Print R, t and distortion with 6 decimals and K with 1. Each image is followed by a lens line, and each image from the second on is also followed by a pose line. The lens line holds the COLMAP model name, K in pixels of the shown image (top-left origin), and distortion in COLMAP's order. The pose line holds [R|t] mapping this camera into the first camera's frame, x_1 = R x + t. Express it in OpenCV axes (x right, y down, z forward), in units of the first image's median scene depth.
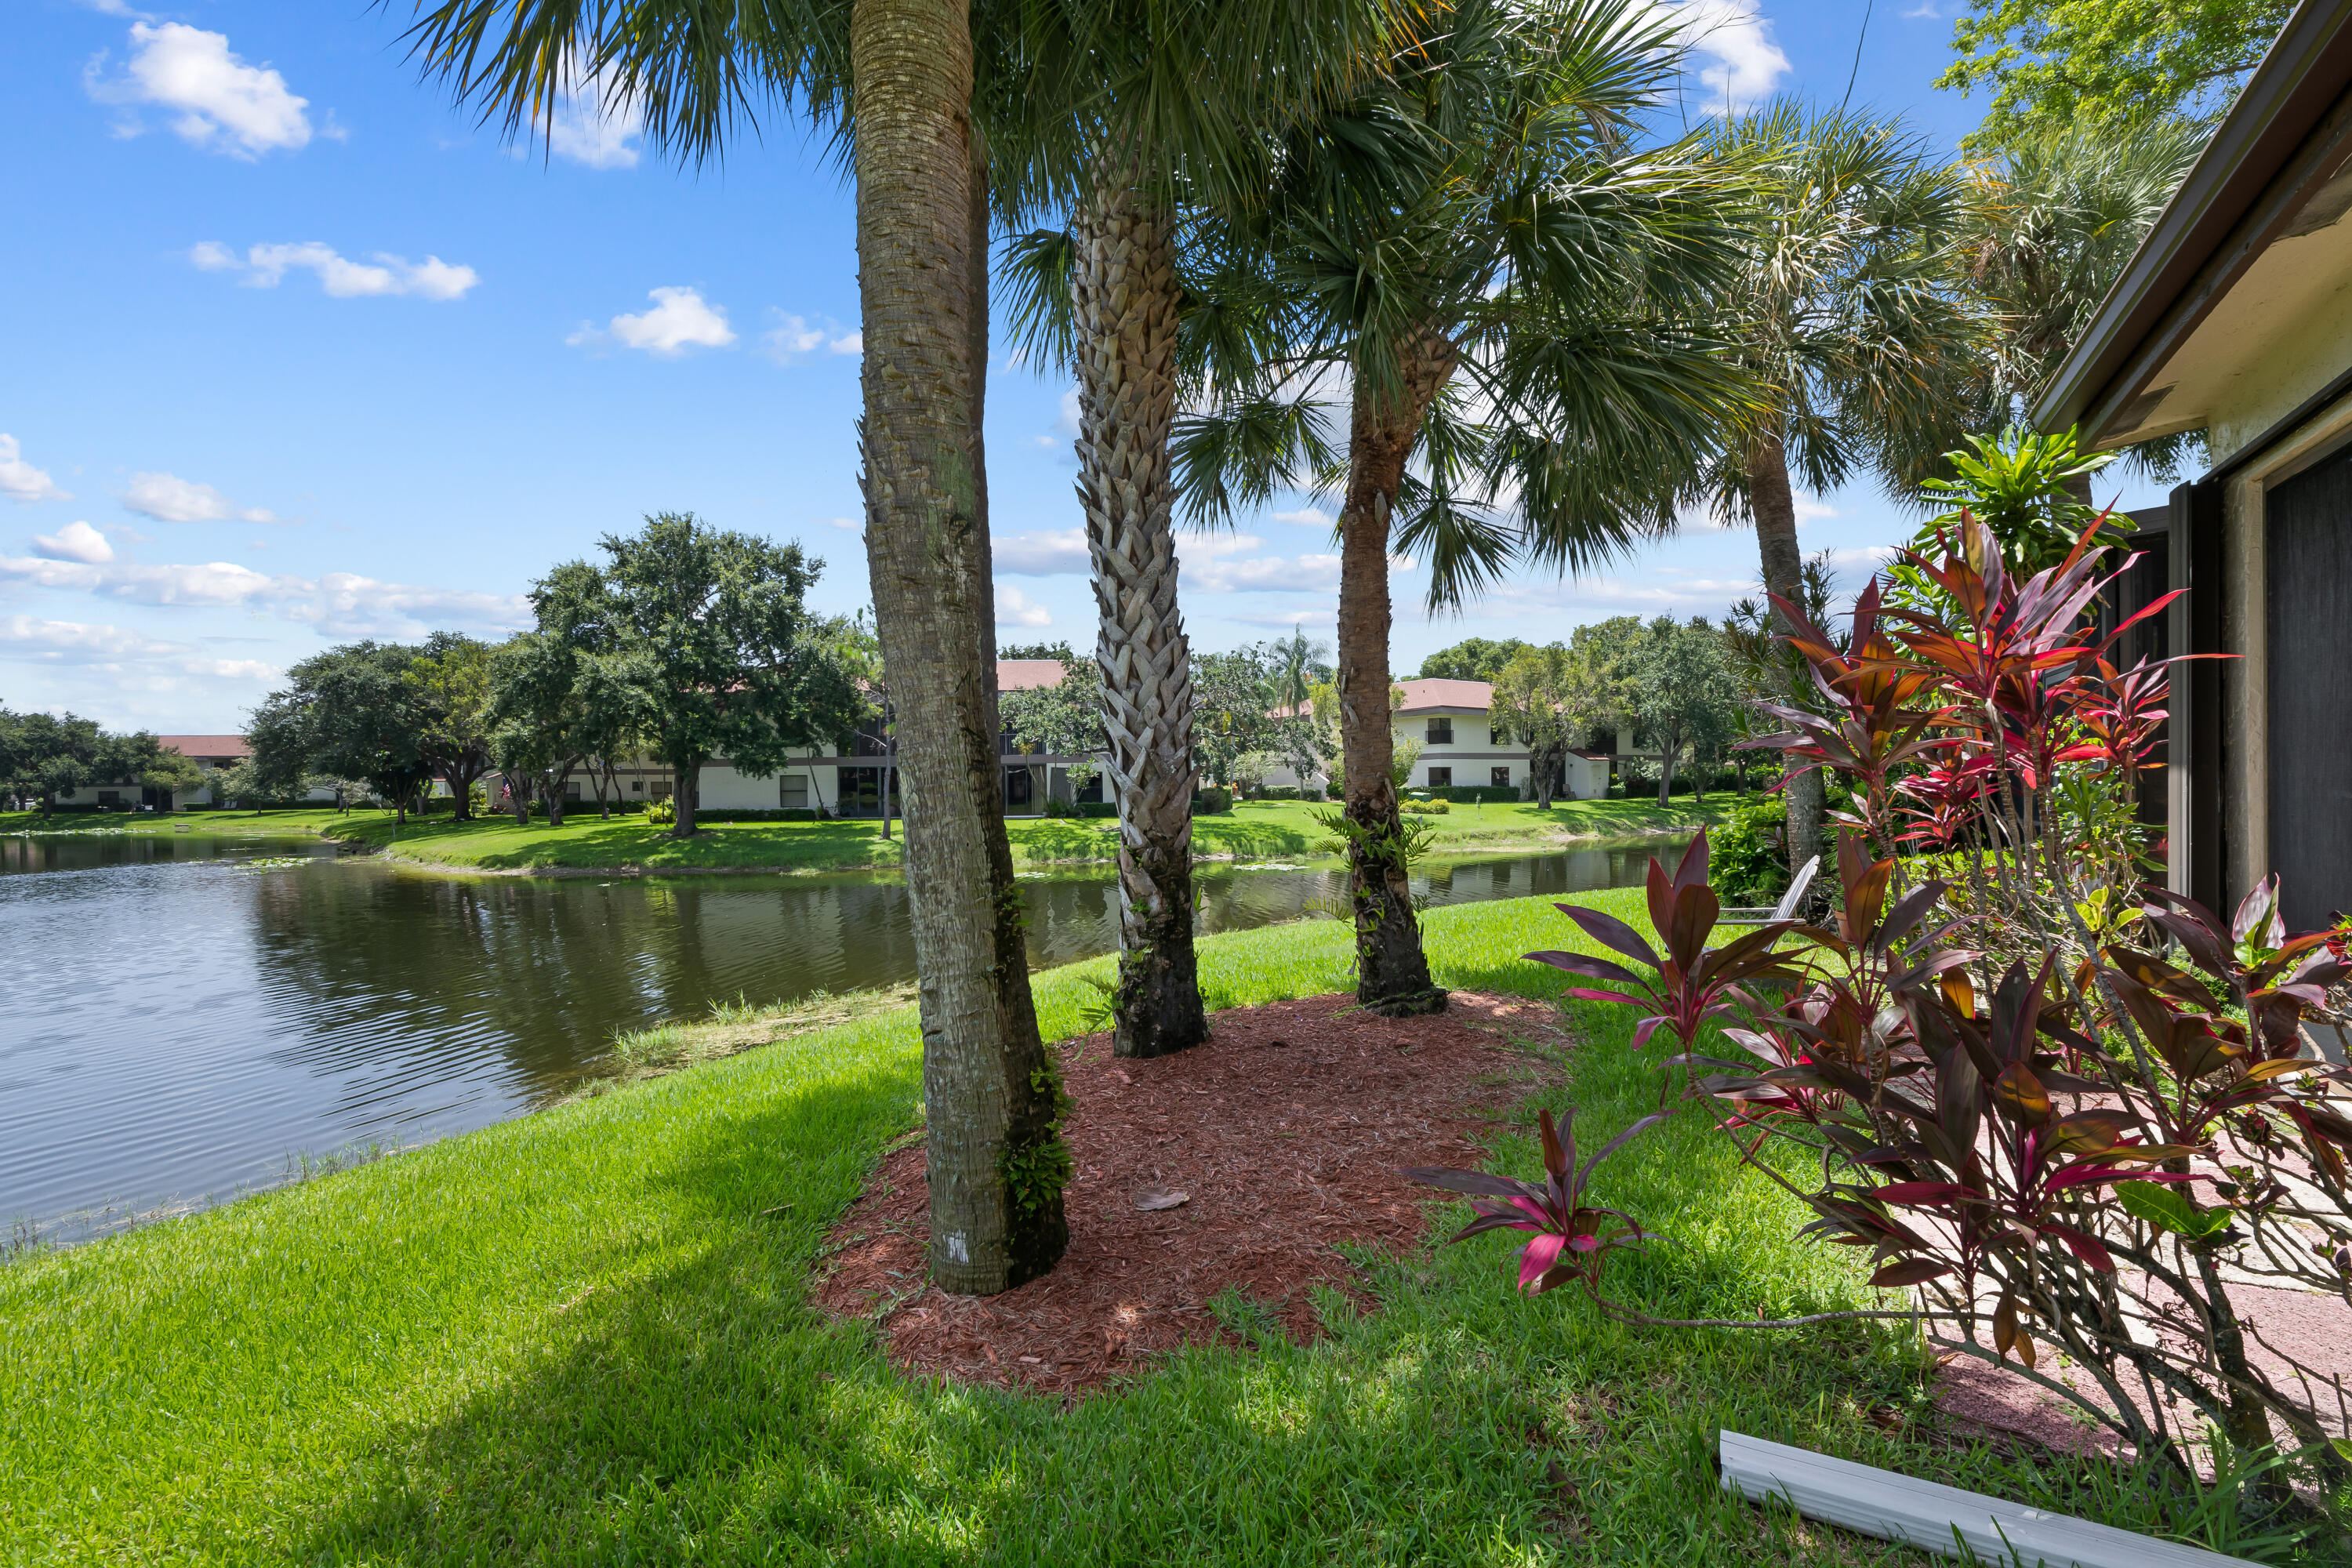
lens RADIAL K [[936.2, 0, 1195.2], [0, 936.2, 793.2], [0, 0, 1]] dist [-0.002377, -0.002972]
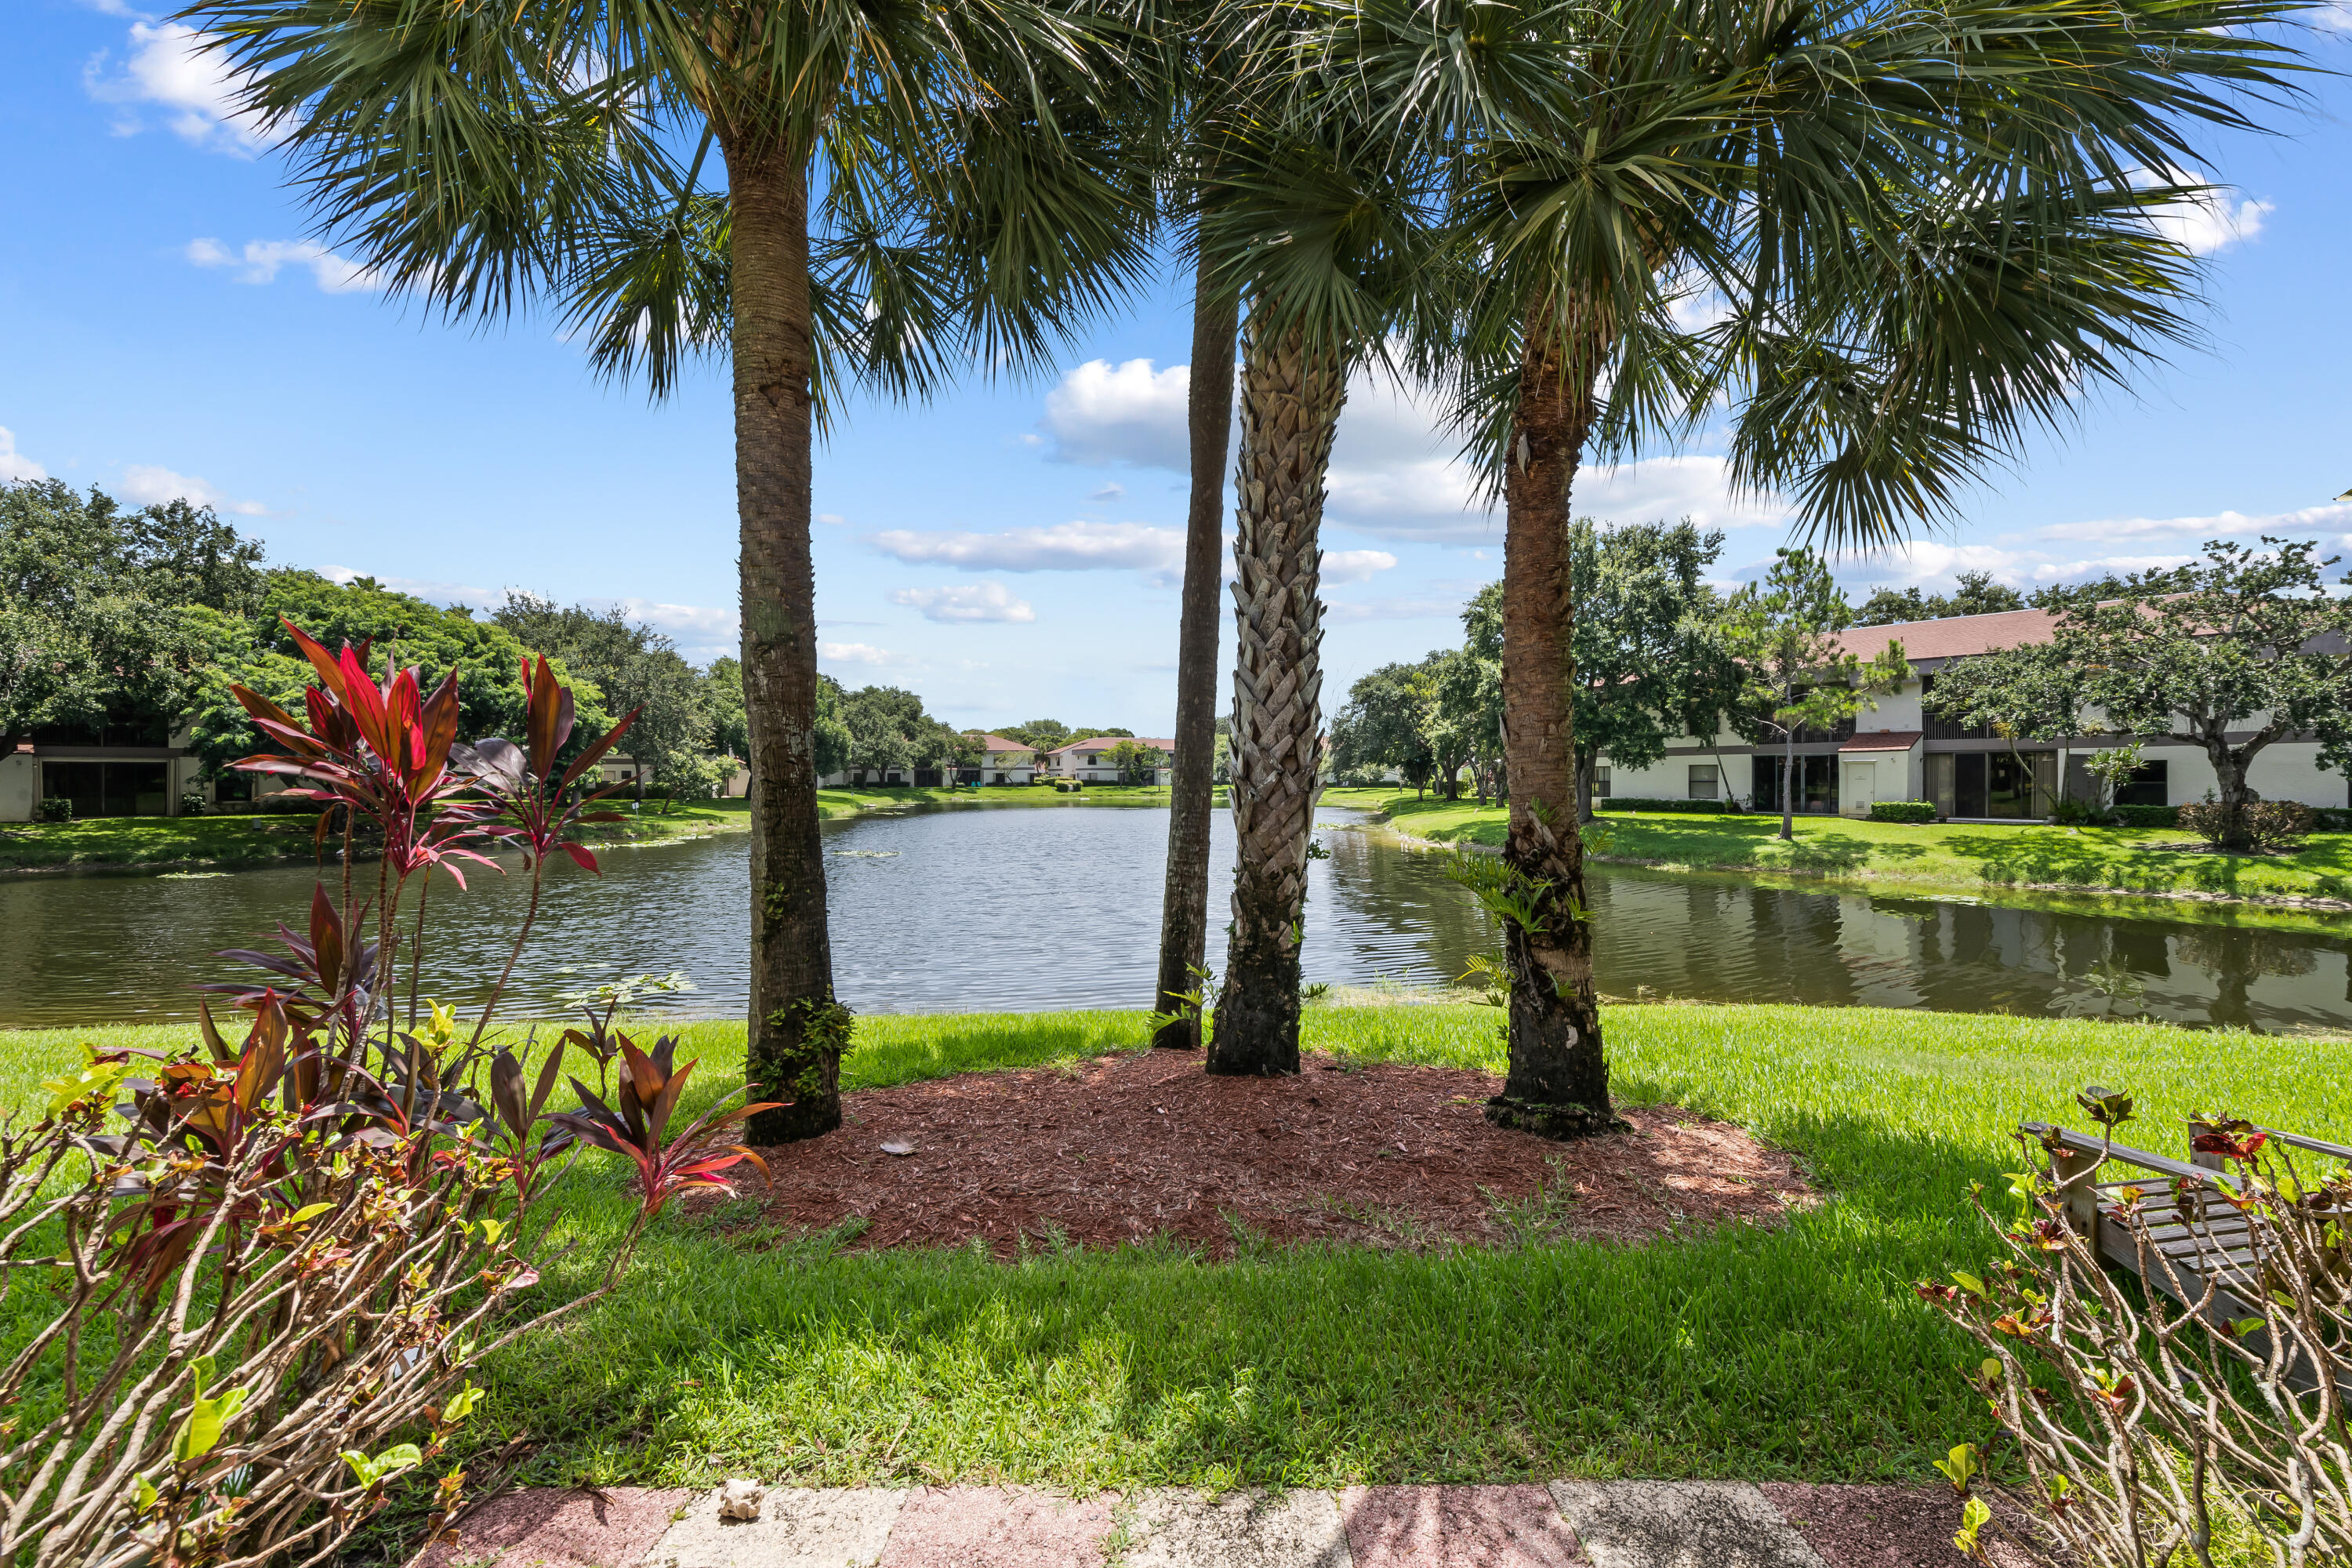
lens RADIAL K [[936.2, 0, 1180.0], [0, 936.2, 785.9], [0, 0, 1]] dist [-0.002377, -0.002972]
pose [[0.530391, 0.020130, -0.847514, 0.107403], [-0.013518, 0.999792, 0.015287, -0.006149], [0.847645, 0.003349, 0.530553, 0.053760]]
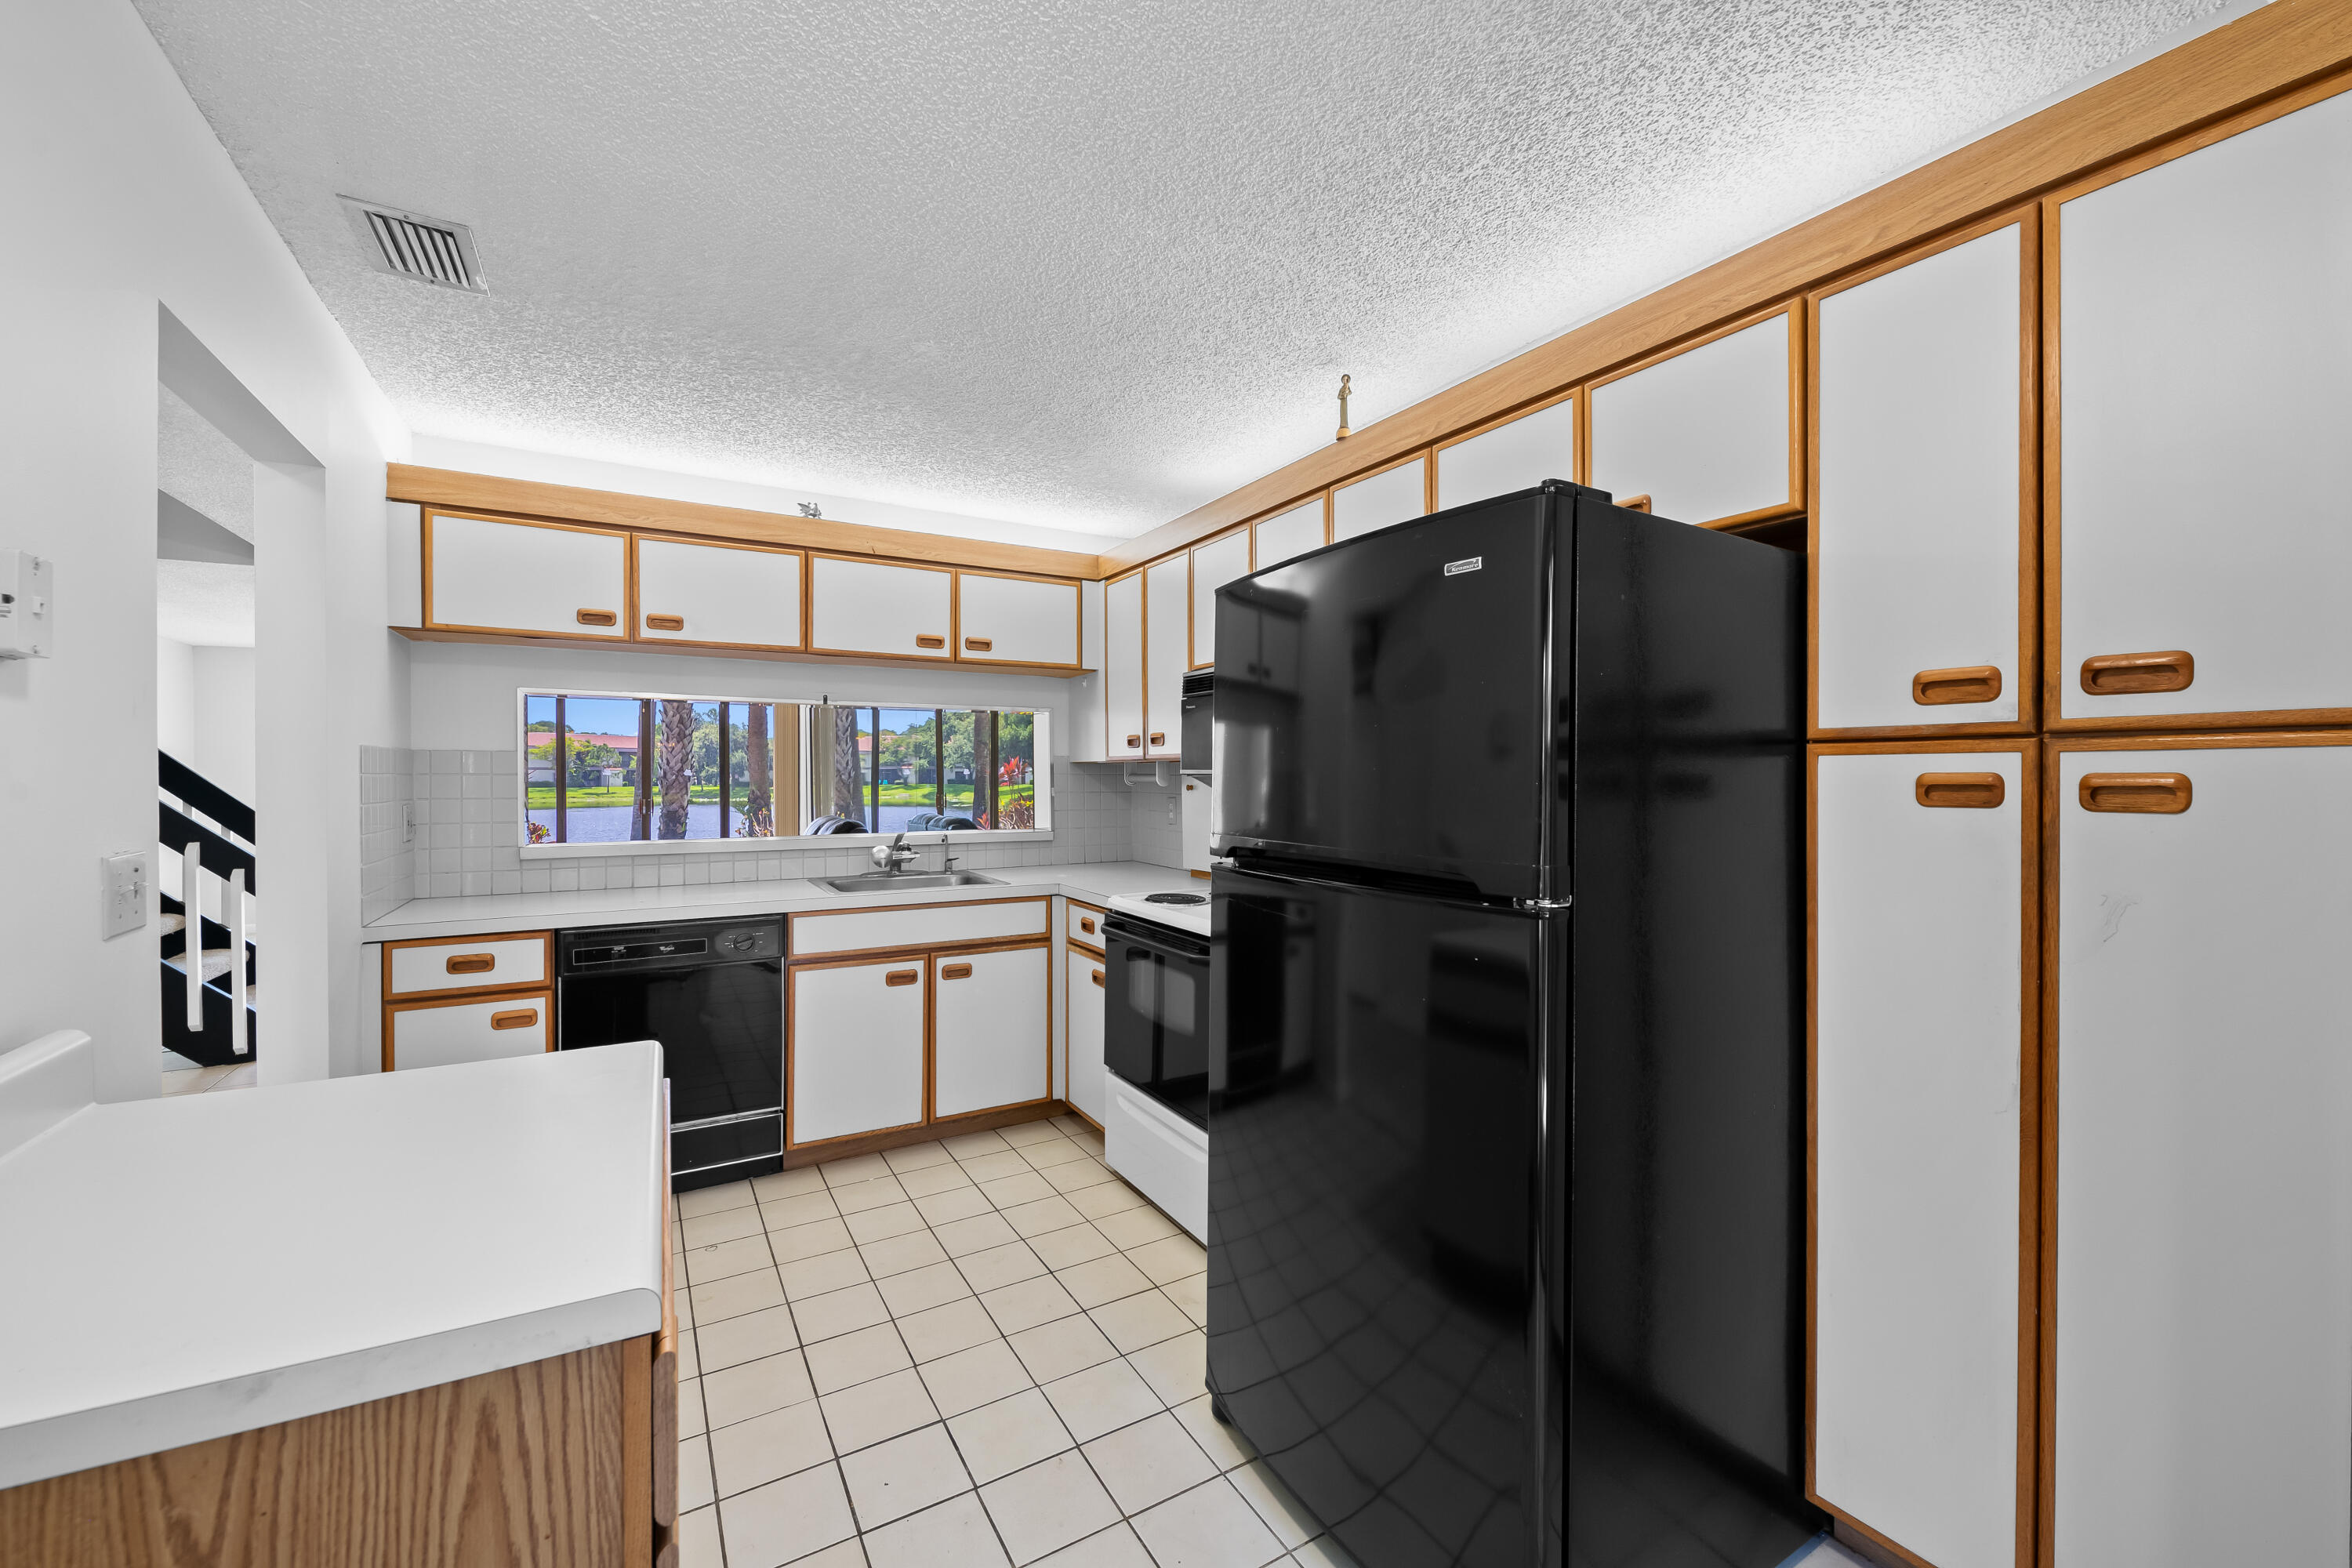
lens RADIAL K [[936.2, 0, 1188.9], [0, 936.2, 779.4], [0, 0, 1]] dist [-0.002377, -0.002972]
pose [[0.888704, 0.012694, -0.458306, 0.377106], [-0.014021, 0.999902, 0.000505, -0.007757], [0.458267, 0.005977, 0.888794, -0.117111]]
